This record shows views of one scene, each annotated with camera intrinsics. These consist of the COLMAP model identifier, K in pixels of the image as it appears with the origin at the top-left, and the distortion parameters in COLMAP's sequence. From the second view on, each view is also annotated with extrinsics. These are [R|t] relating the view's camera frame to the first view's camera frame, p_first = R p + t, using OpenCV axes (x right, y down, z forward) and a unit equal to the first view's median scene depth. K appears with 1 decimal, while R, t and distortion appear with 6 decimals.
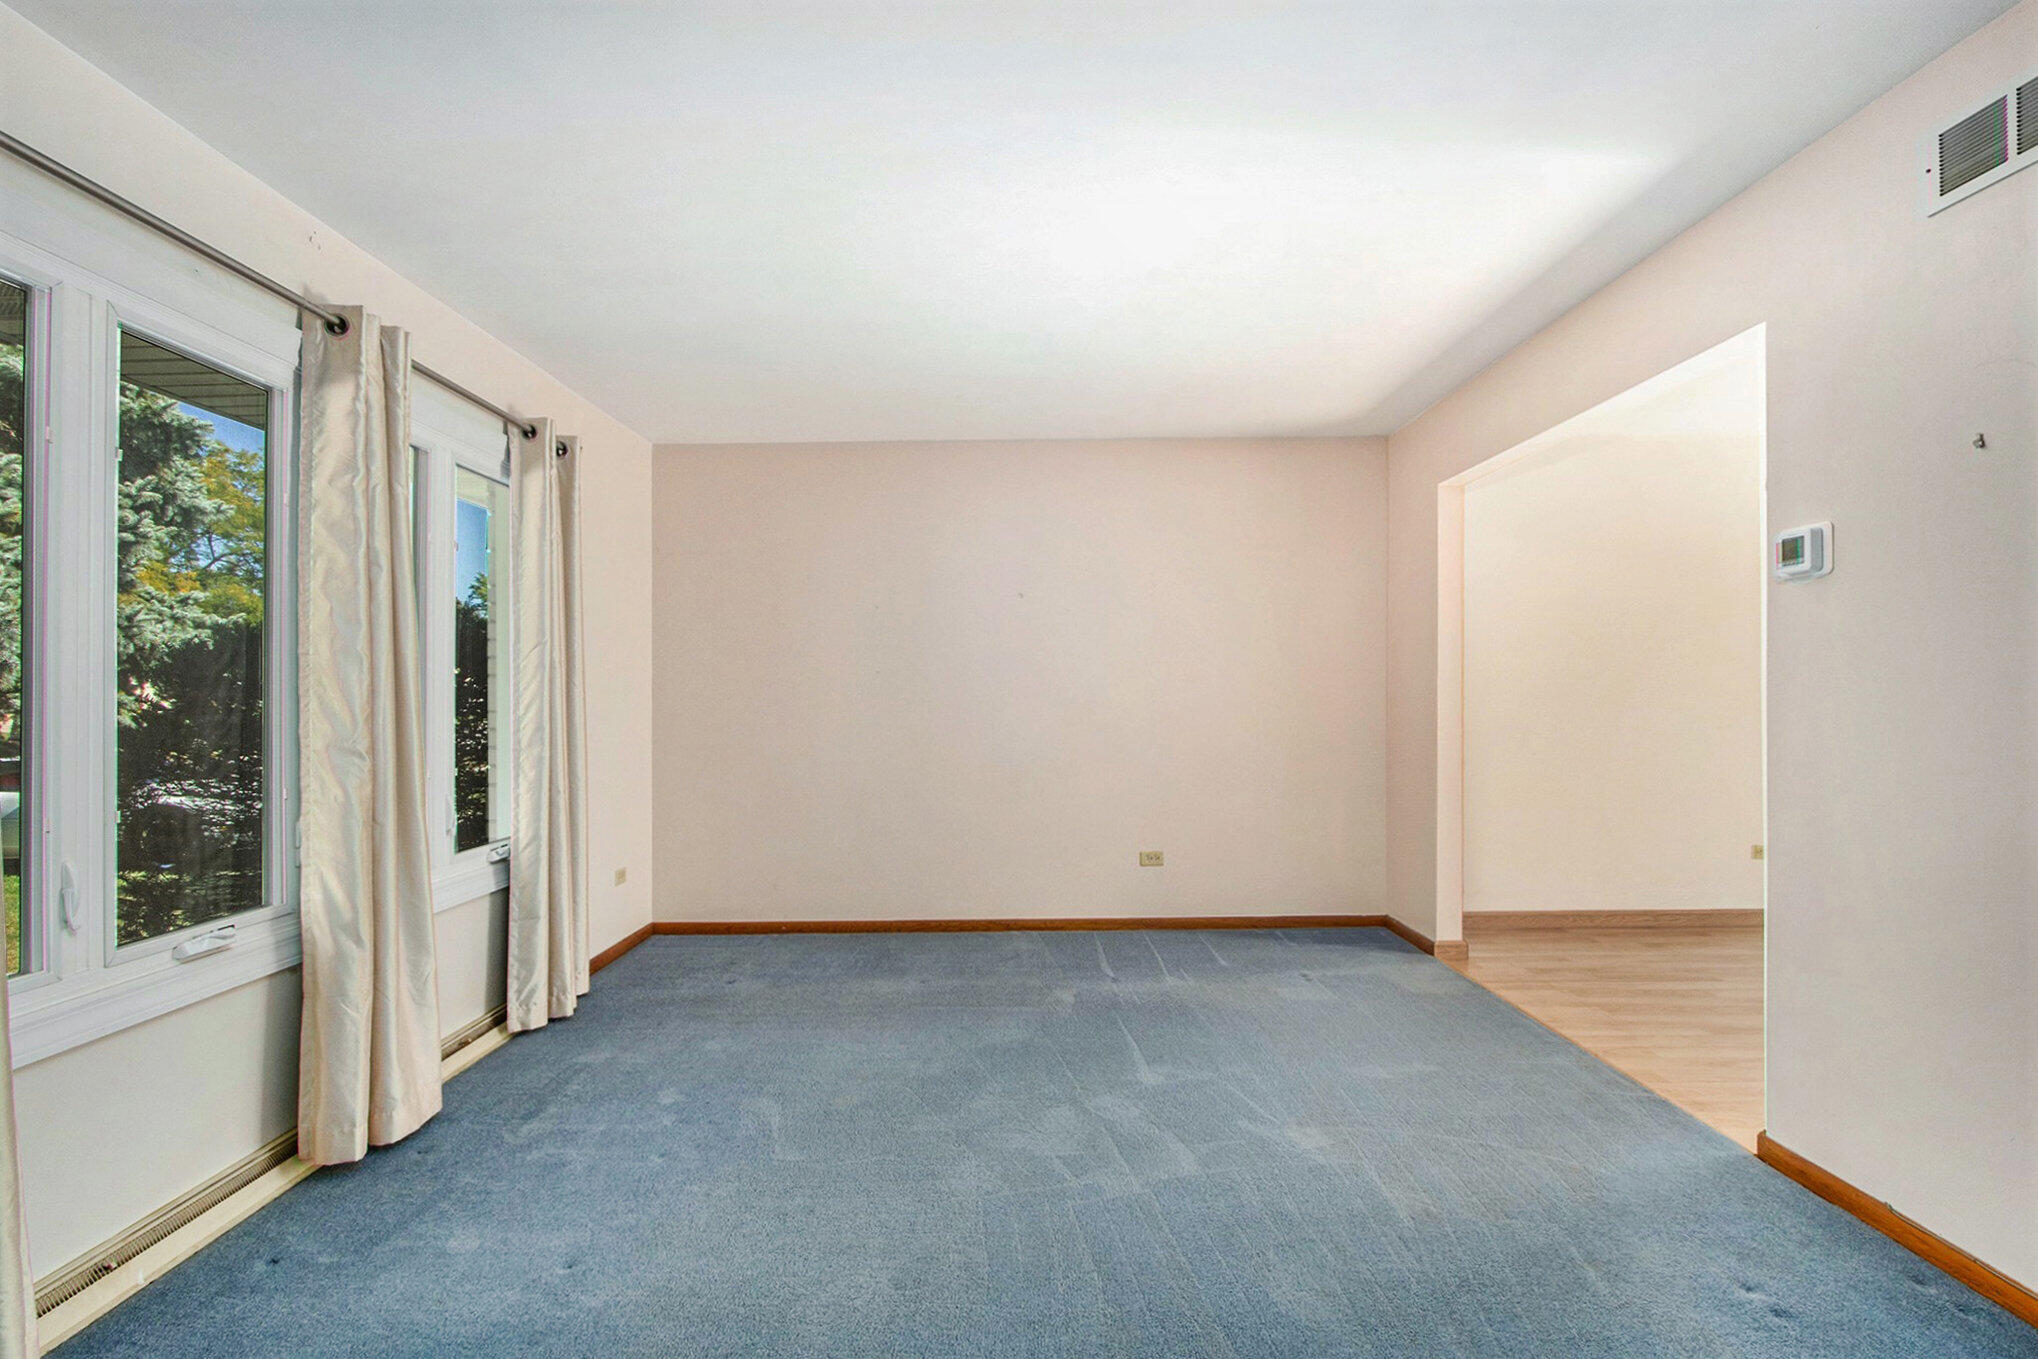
lens RADIAL K [[951.8, 0, 1013.1], [0, 951.8, 700.1], [0, 0, 1]] dist [-0.021983, 0.002756]
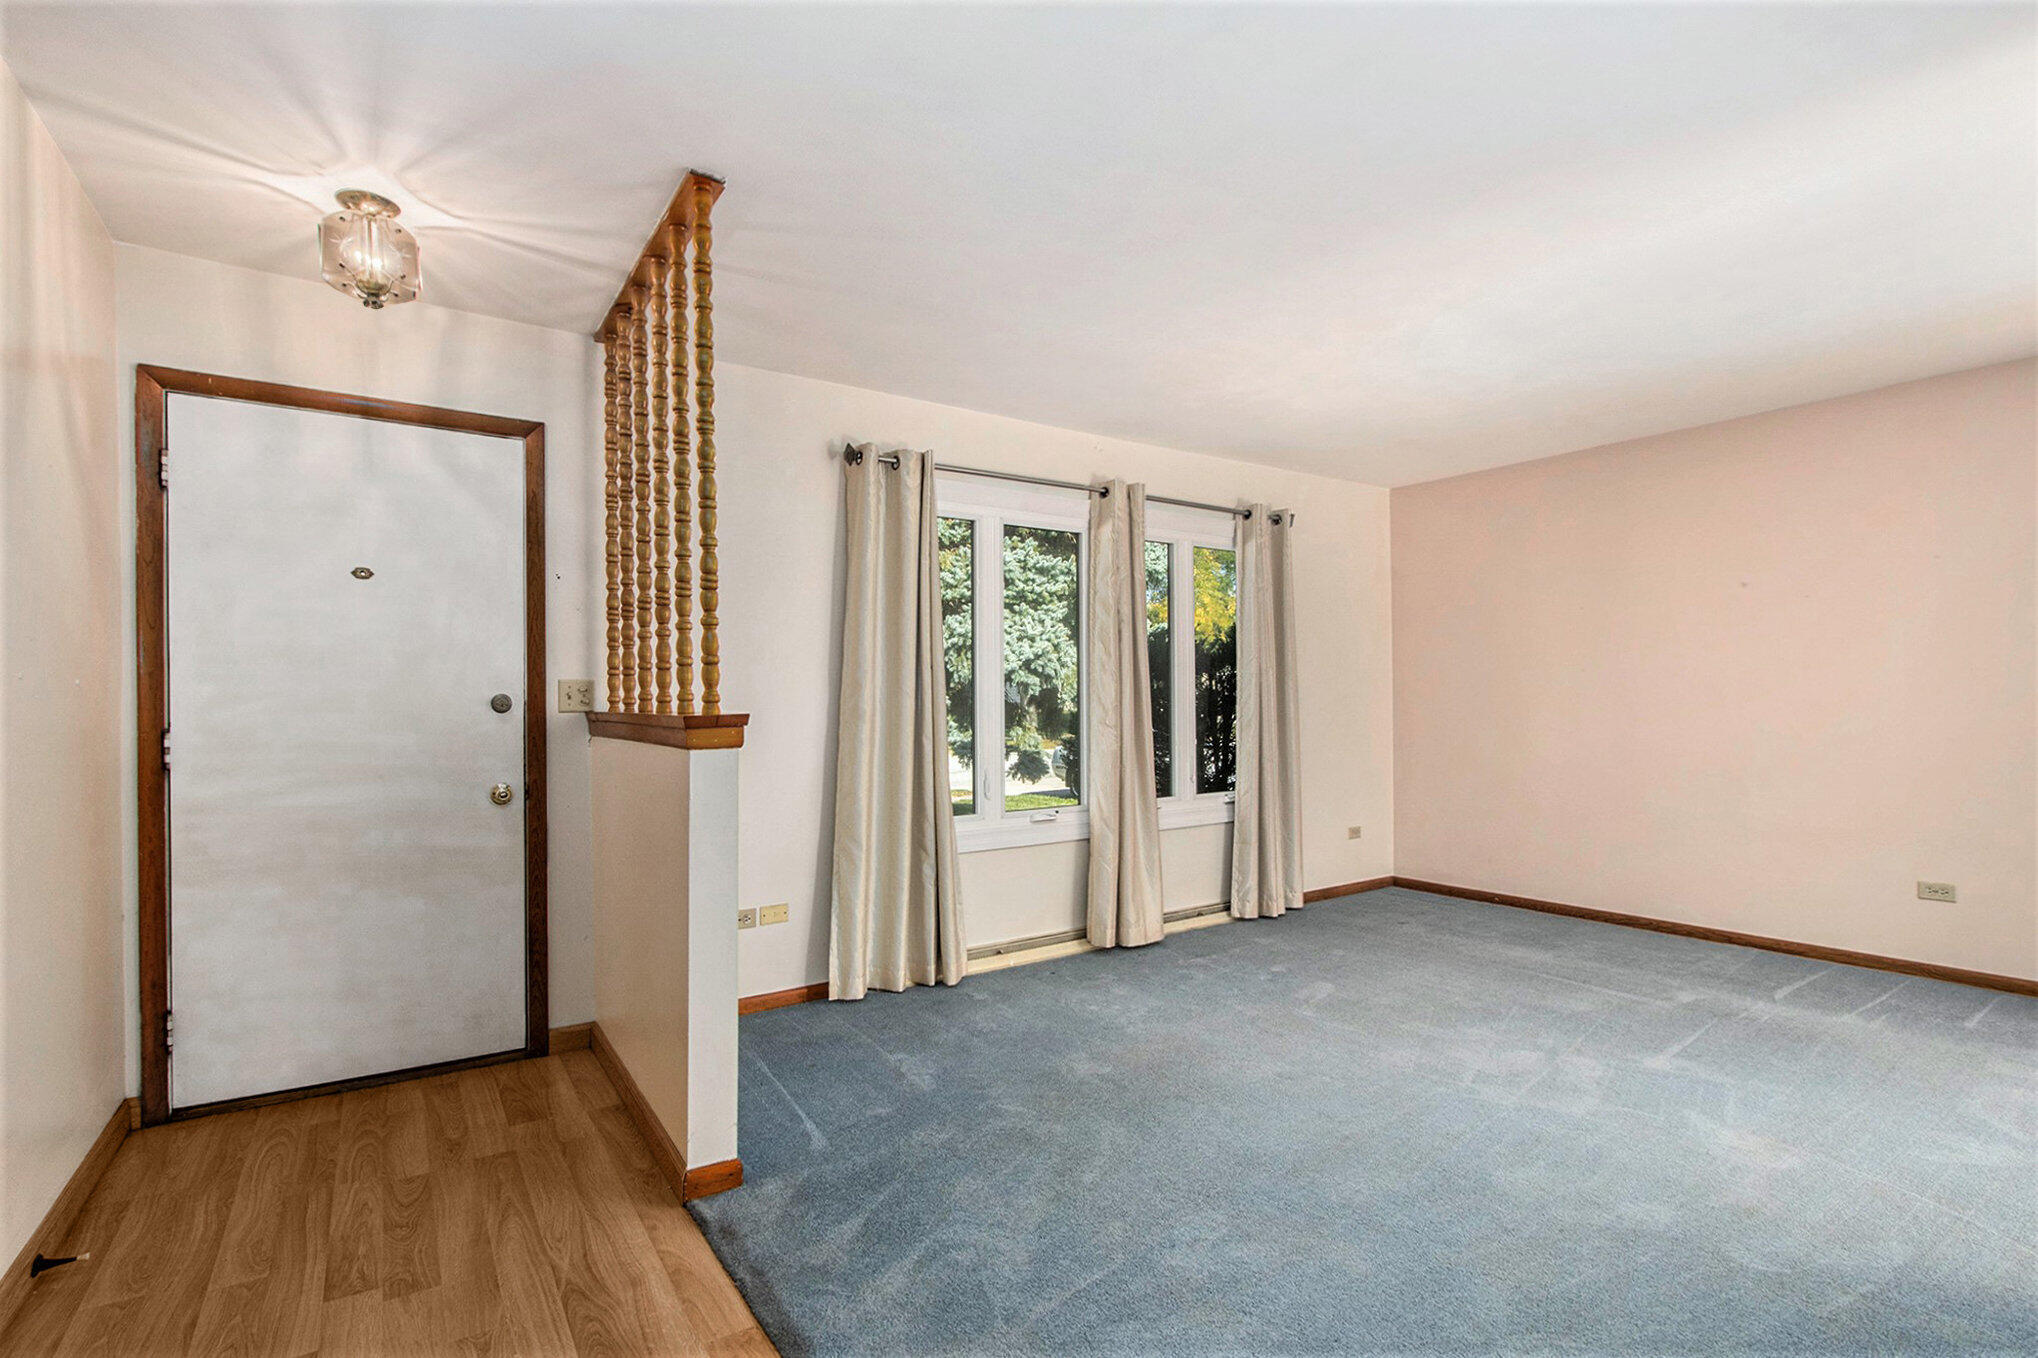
lens RADIAL K [[951.8, 0, 1024.2], [0, 951.8, 690.9], [0, 0, 1]] dist [-0.021983, 0.002756]
pose [[0.562941, -0.002919, -0.826492, 0.563582], [0.001912, 0.999996, -0.002229, -0.005689], [0.826495, -0.000325, 0.562944, -0.135332]]
